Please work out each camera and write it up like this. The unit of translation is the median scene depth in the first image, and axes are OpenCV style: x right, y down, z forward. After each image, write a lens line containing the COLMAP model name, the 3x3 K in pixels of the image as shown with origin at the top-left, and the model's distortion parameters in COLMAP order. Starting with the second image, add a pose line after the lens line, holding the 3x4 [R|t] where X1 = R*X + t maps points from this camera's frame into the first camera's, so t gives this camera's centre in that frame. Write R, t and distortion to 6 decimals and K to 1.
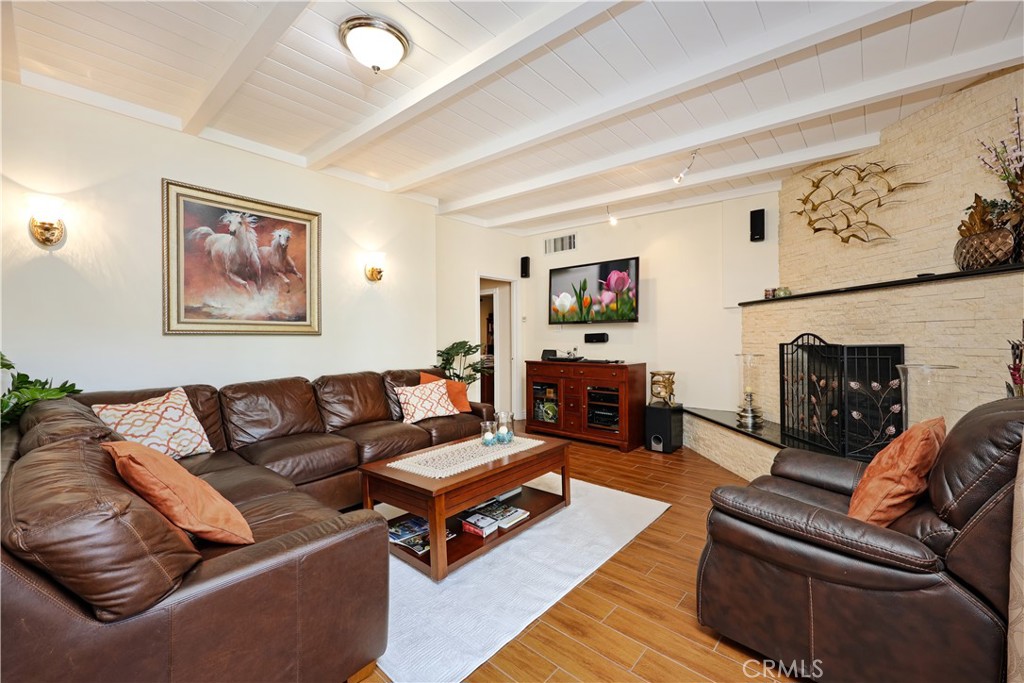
lens RADIAL K [[413.6, 0, 500.1], [0, 413.6, 332.2], [0, 0, 1]] dist [-0.000919, 0.000124]
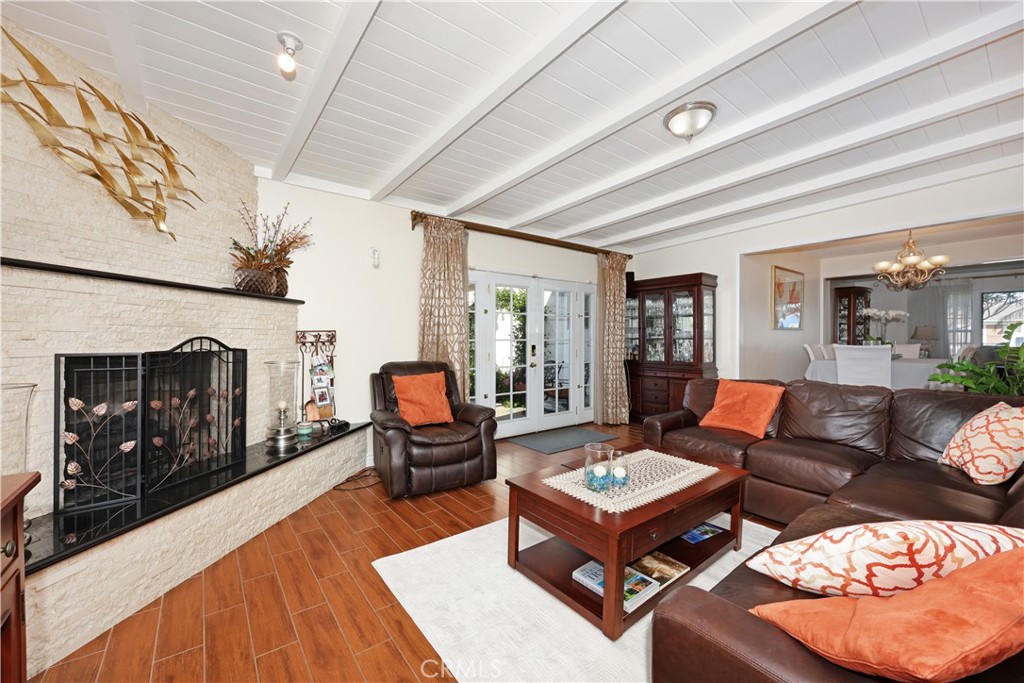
lens RADIAL K [[404.0, 0, 511.7], [0, 404.0, 338.7], [0, 0, 1]] dist [-0.000578, 0.000030]
pose [[-0.982082, 0.007677, 0.188295, 0.018858], [0.005413, 0.999907, -0.012535, 0.012805], [-0.188374, -0.011291, -0.982032, 1.117878]]
